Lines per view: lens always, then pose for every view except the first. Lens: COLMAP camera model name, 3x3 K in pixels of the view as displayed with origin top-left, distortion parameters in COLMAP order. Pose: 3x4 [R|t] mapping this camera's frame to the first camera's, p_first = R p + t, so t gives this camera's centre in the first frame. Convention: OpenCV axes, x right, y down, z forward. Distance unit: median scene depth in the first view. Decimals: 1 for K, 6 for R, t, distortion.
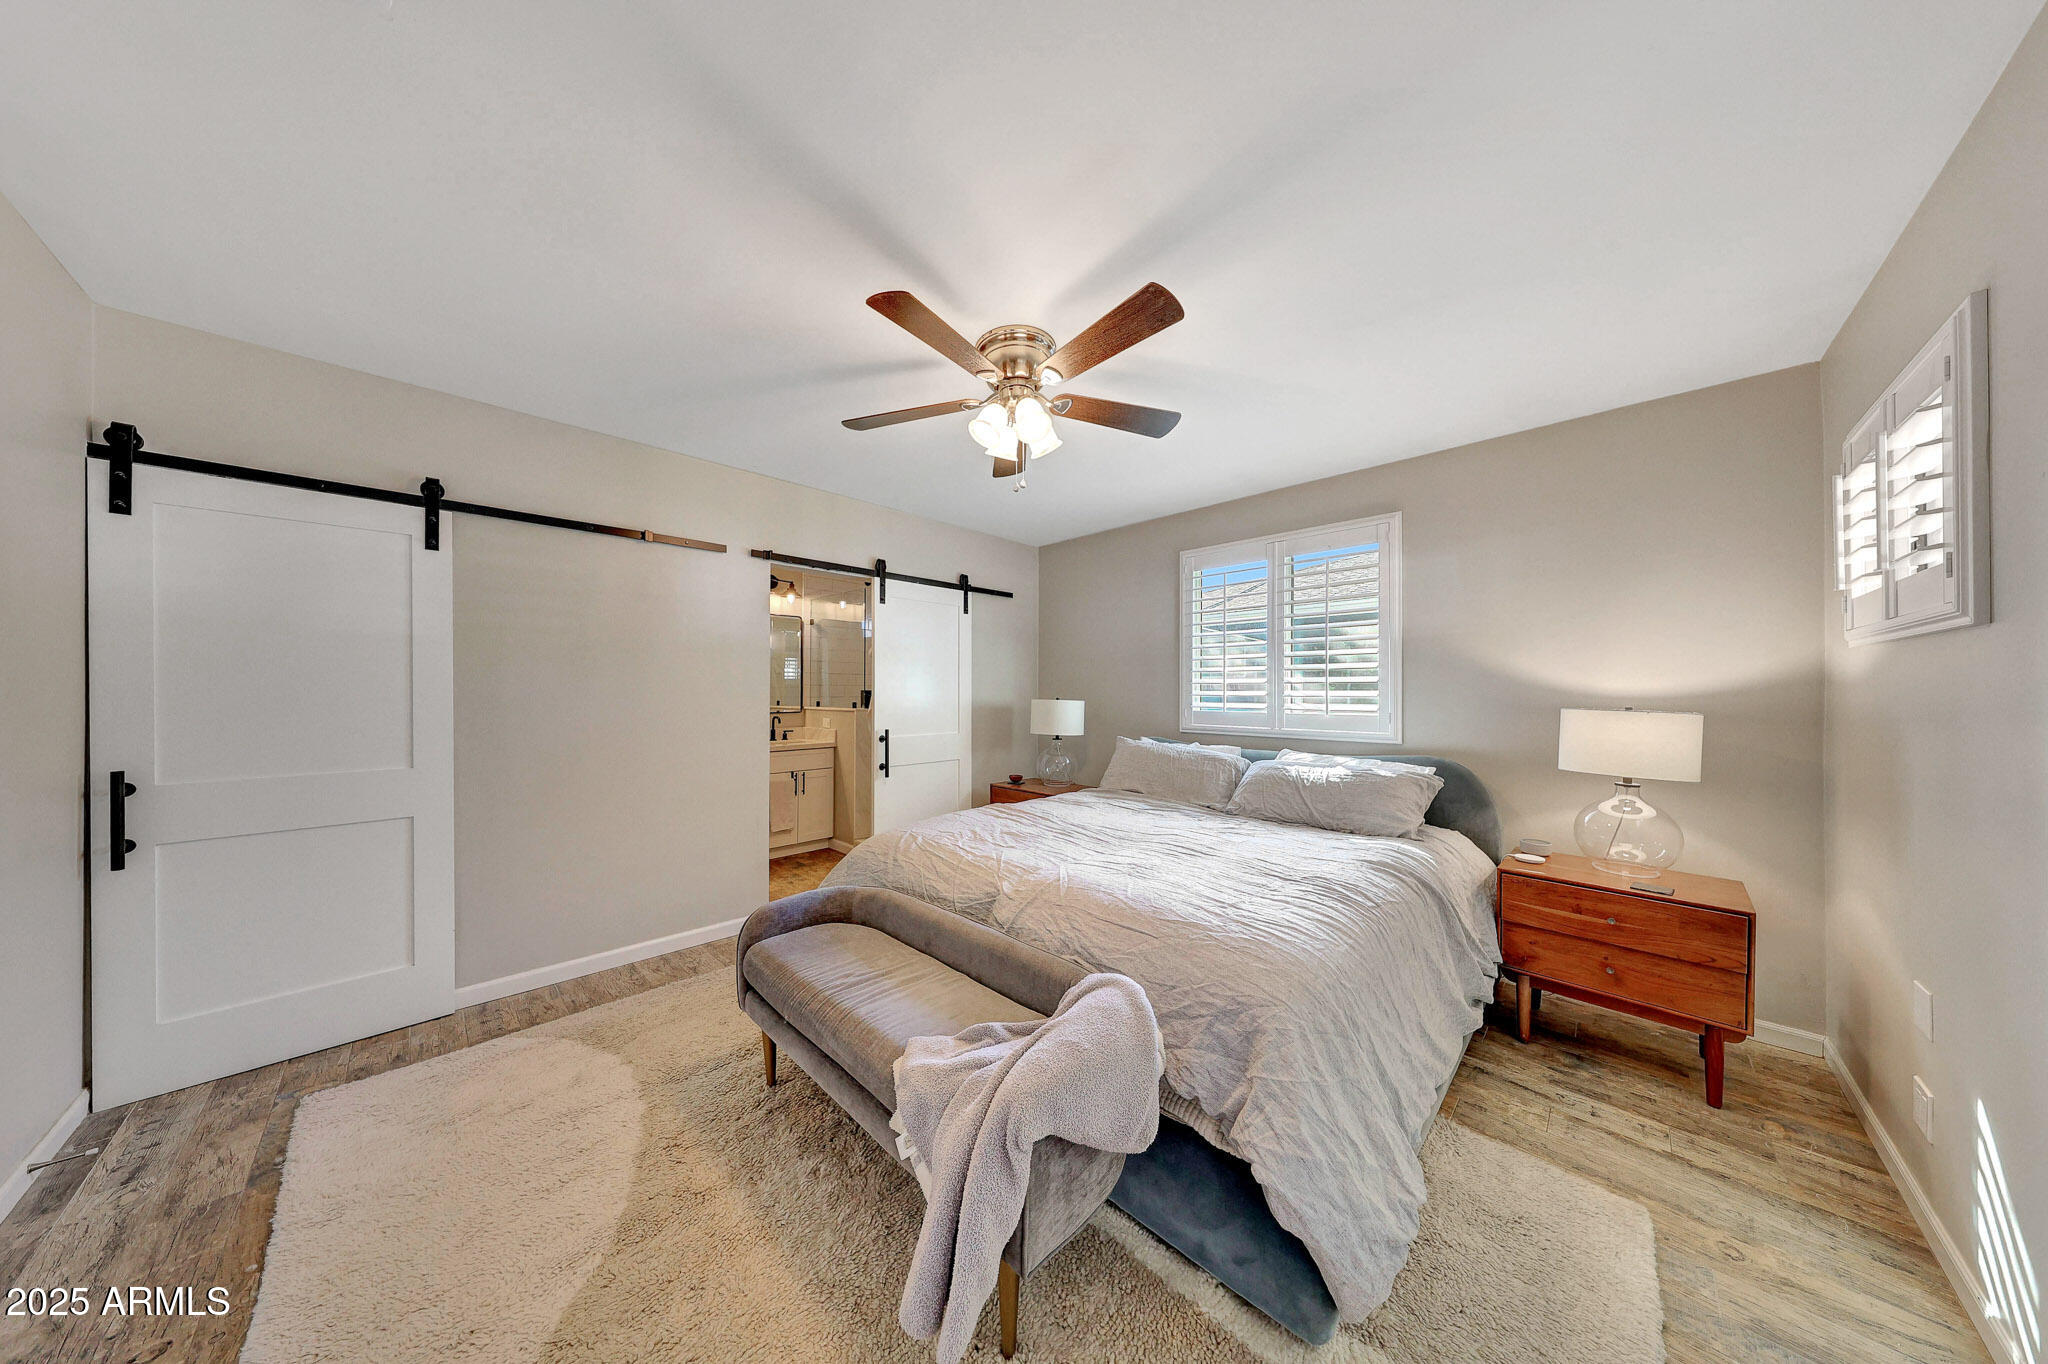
lens RADIAL K [[601.1, 0, 1011.3], [0, 601.1, 684.1], [0, 0, 1]] dist [-0.000533, 0.000091]
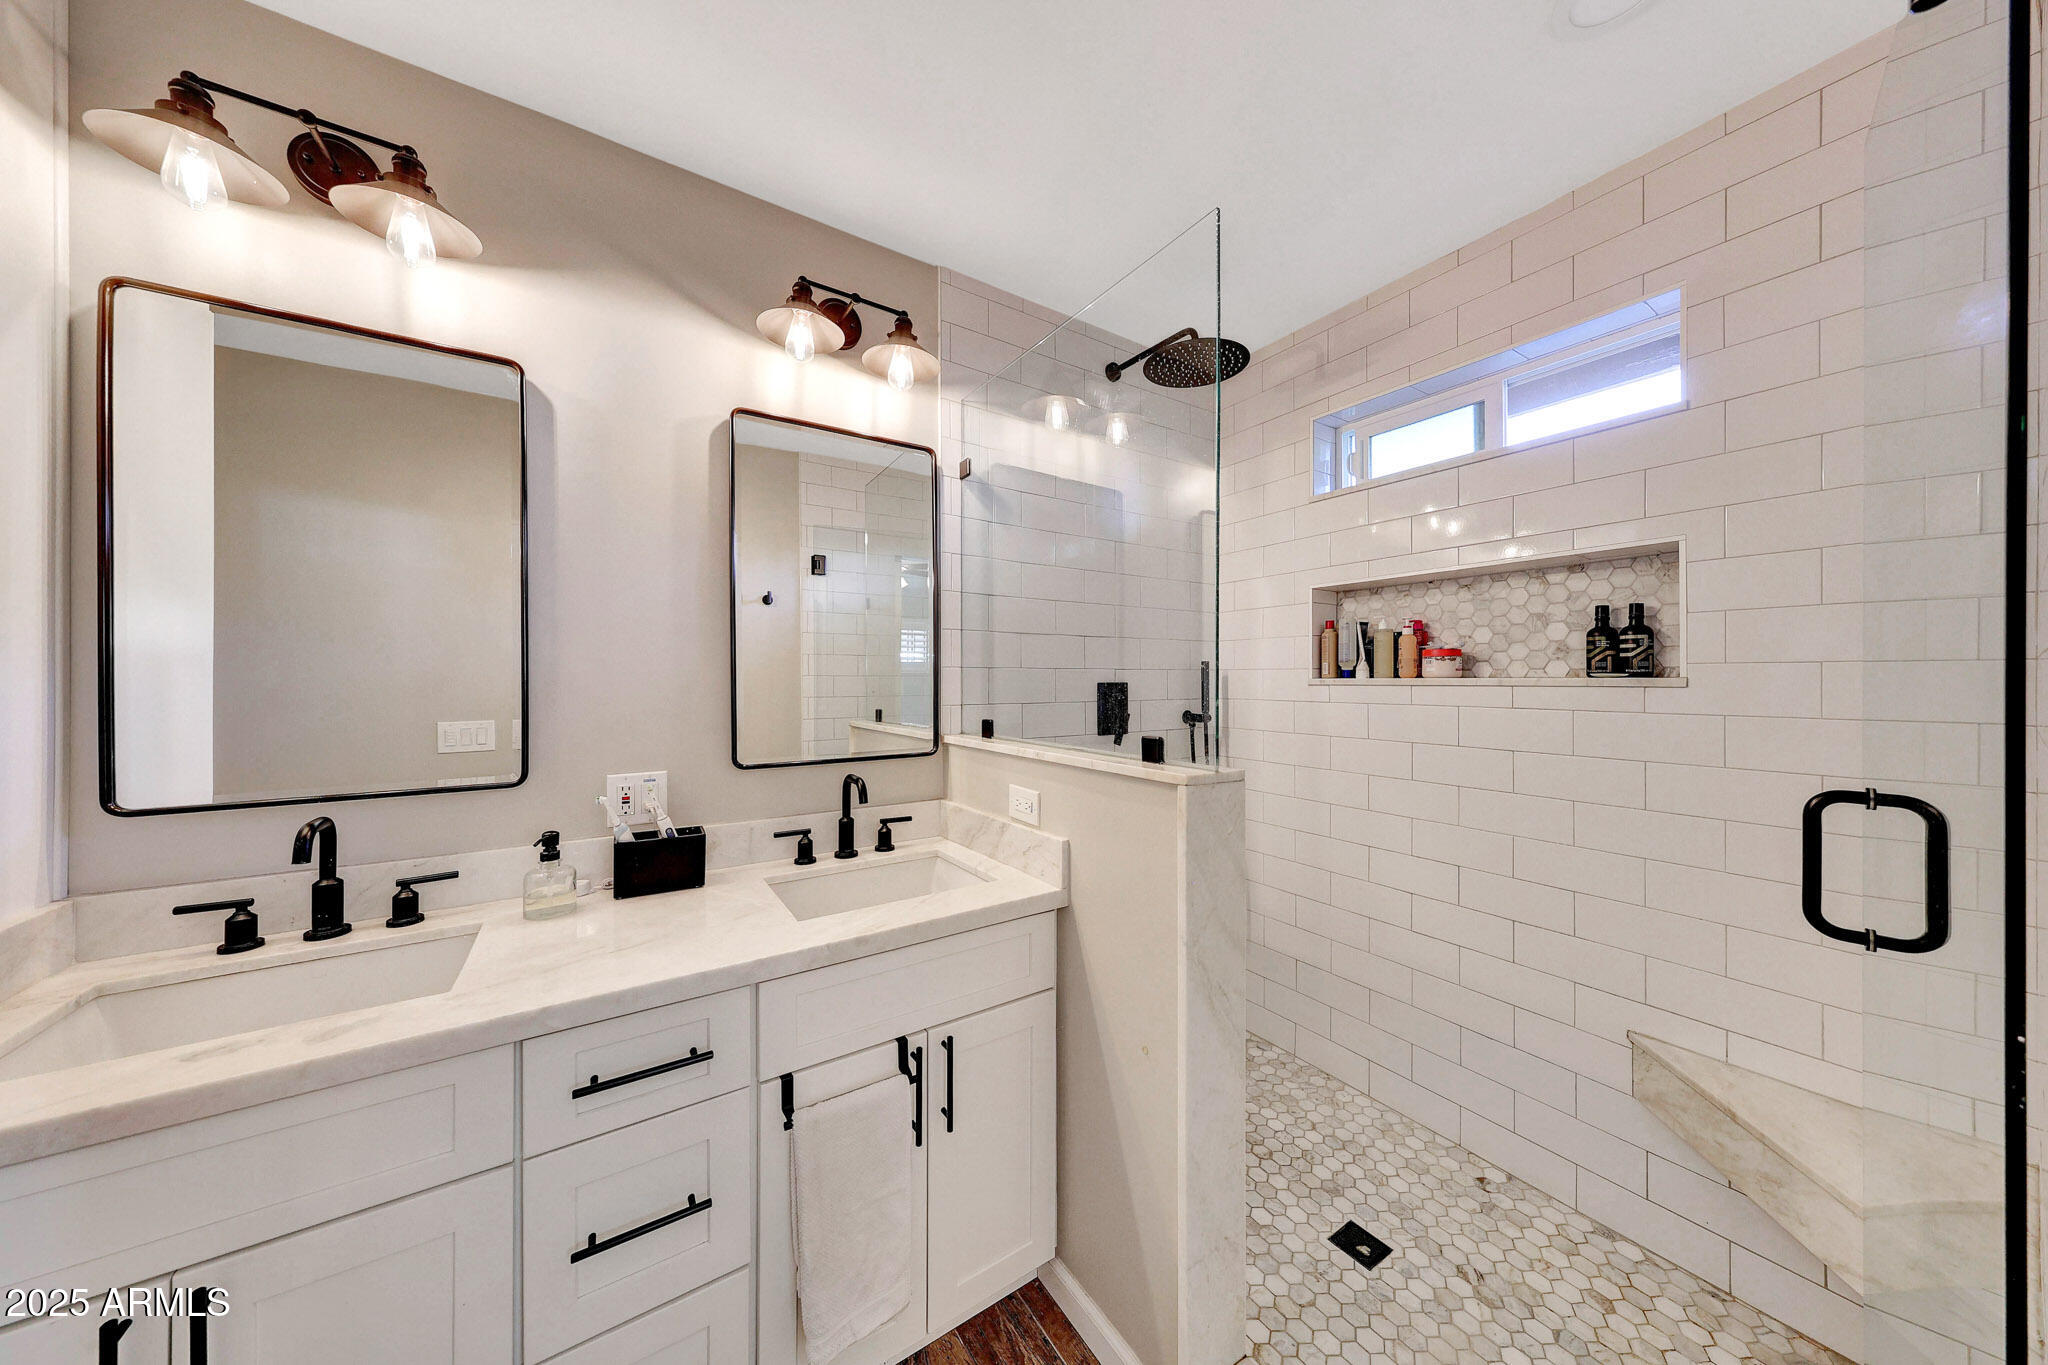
lens RADIAL K [[637.6, 0, 1019.0], [0, 637.6, 677.0], [0, 0, 1]] dist [0.001472, 0.000081]
pose [[0.979471, -0.003340, -0.201558, -0.239014], [0.004242, 0.999983, 0.004045, 0.005229], [0.201541, -0.004817, 0.979468, 0.680878]]
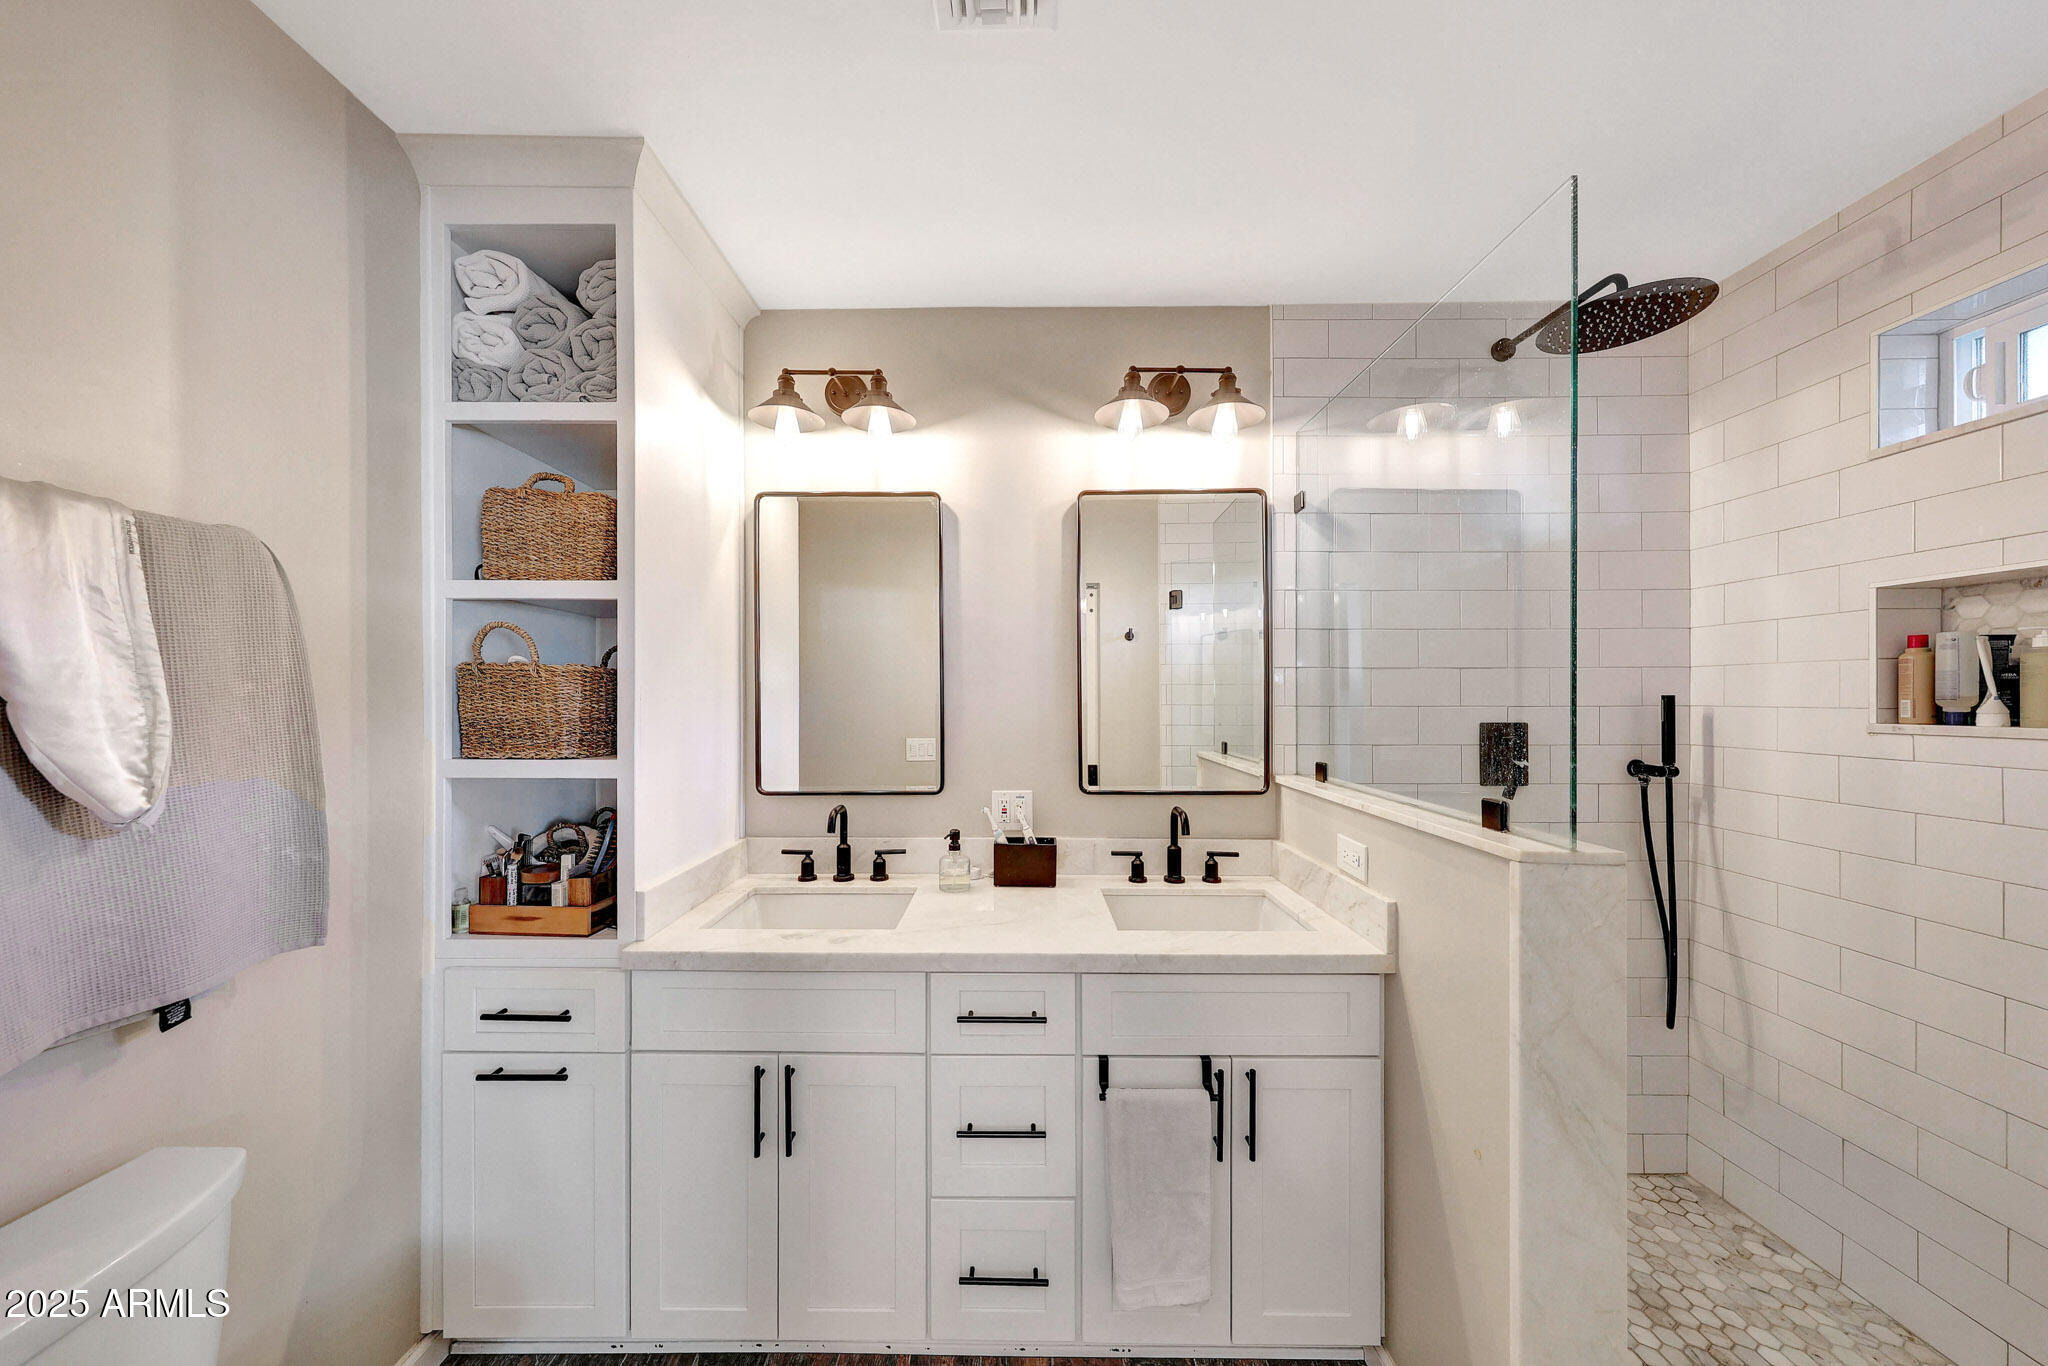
lens RADIAL K [[648.5, 0, 1016.8], [0, 648.5, 697.6], [0, 0, 1]] dist [0.001446, 0.000110]
pose [[0.705408, -0.001387, -0.708801, -0.200438], [0.006356, 0.999970, 0.004369, -0.005783], [0.708773, -0.007588, 0.705395, 0.666659]]
